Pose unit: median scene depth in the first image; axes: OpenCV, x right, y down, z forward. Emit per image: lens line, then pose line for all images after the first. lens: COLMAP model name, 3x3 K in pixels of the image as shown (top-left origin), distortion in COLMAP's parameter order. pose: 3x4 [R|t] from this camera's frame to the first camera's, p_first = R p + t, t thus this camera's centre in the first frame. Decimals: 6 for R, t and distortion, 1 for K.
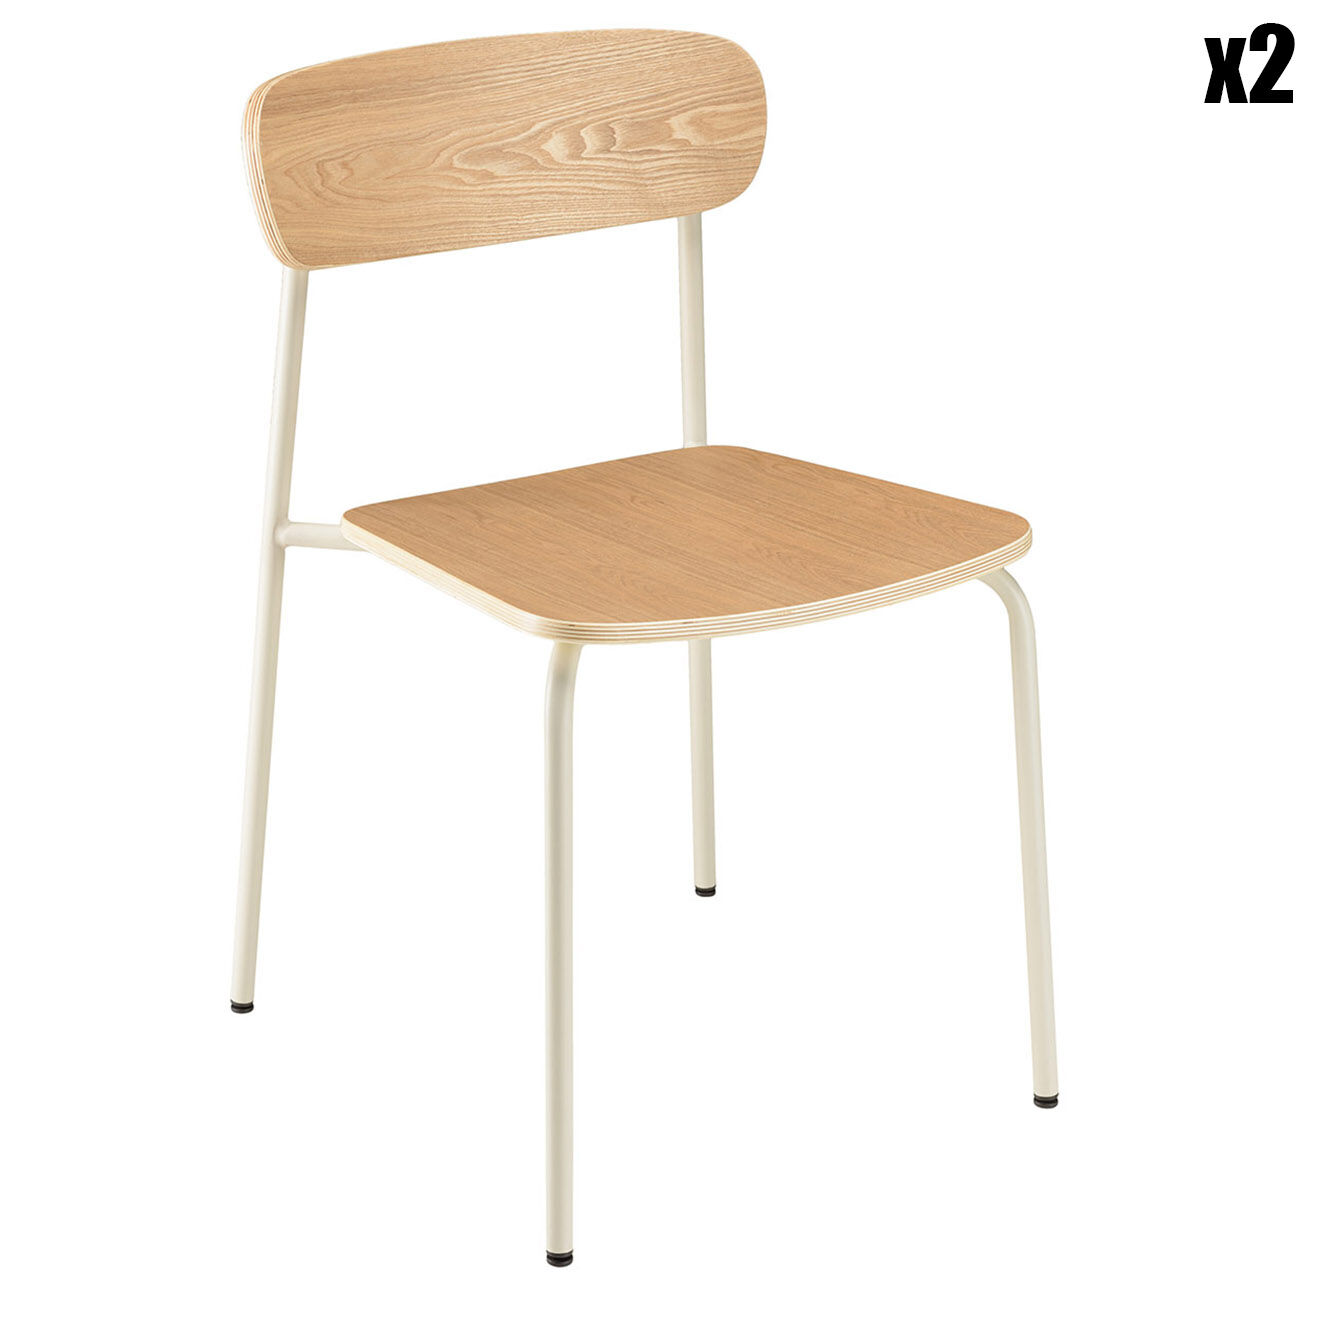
lens RADIAL K [[3374.6, 0, 660.0], [0, 3374.6, 660.0], [0, 0, 1]] dist [-0.096326, -0.189686]
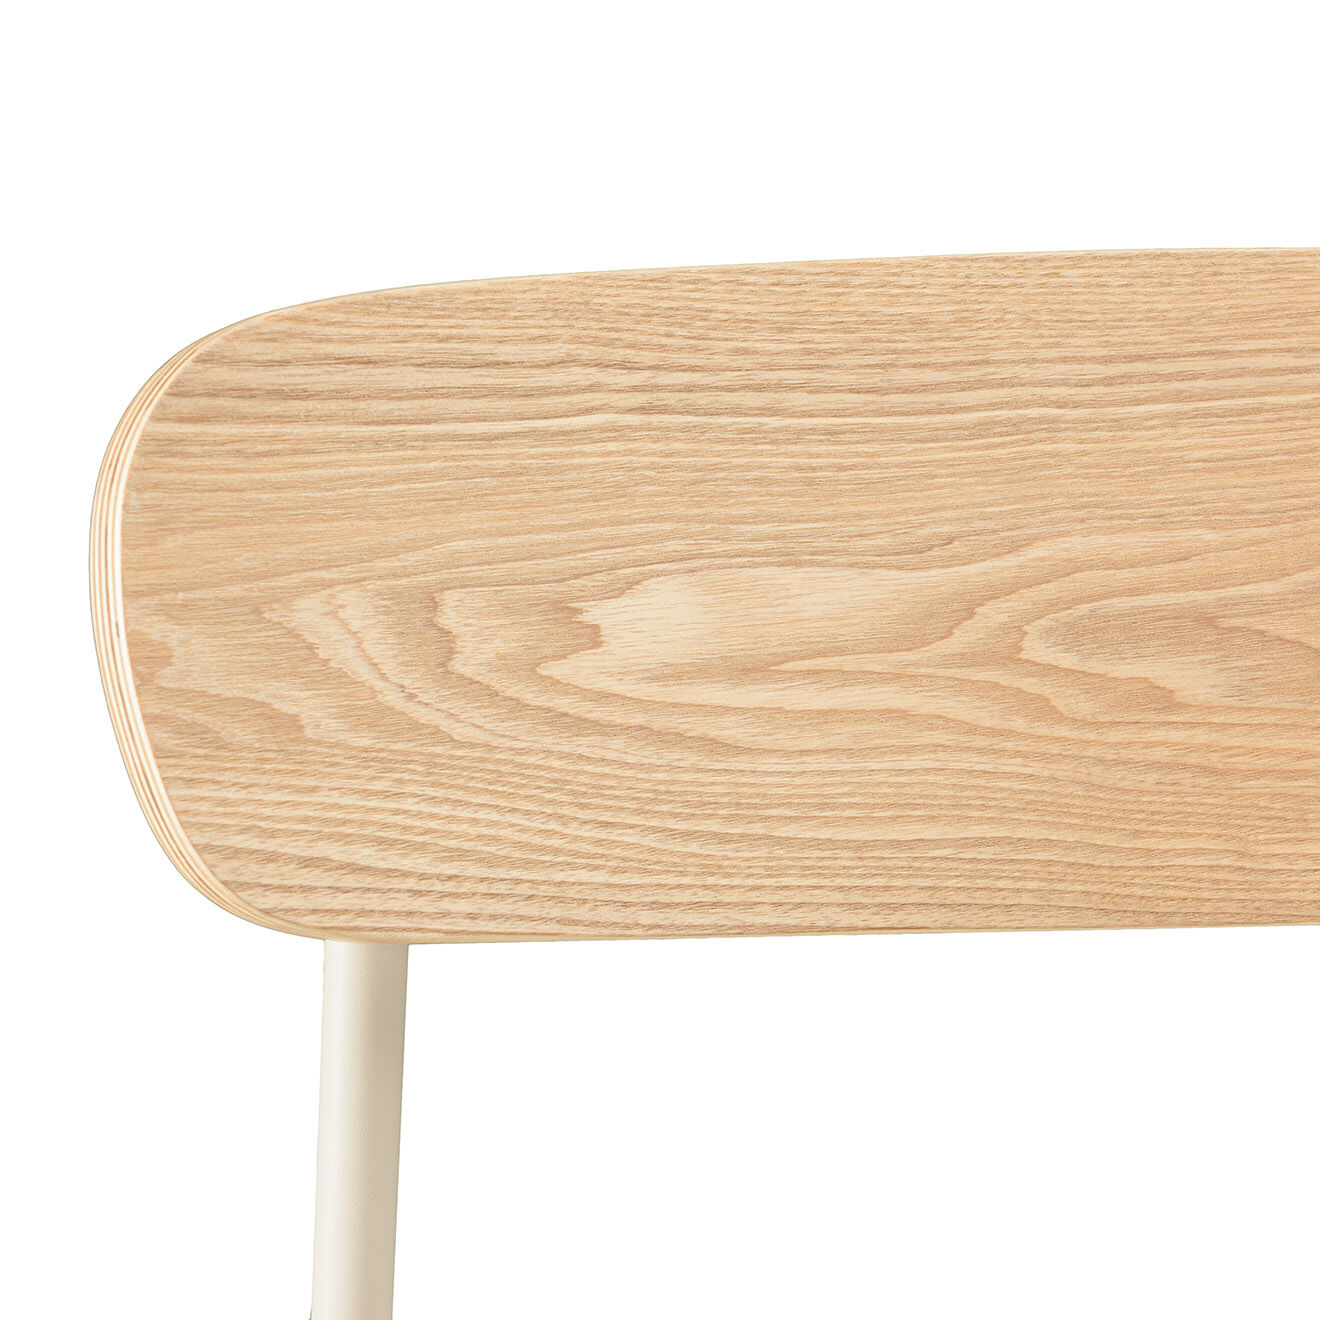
lens RADIAL K [[3832.3, 0, 660.0], [0, 3832.3, 660.0], [0, 0, 1]] dist [-0.050504, 1.216411]
pose [[0.842535, 0.097634, -0.529720, 0.092803], [-0.166330, 0.982532, -0.083459, -0.110358], [0.512318, 0.158425, 0.844057, 0.681136]]
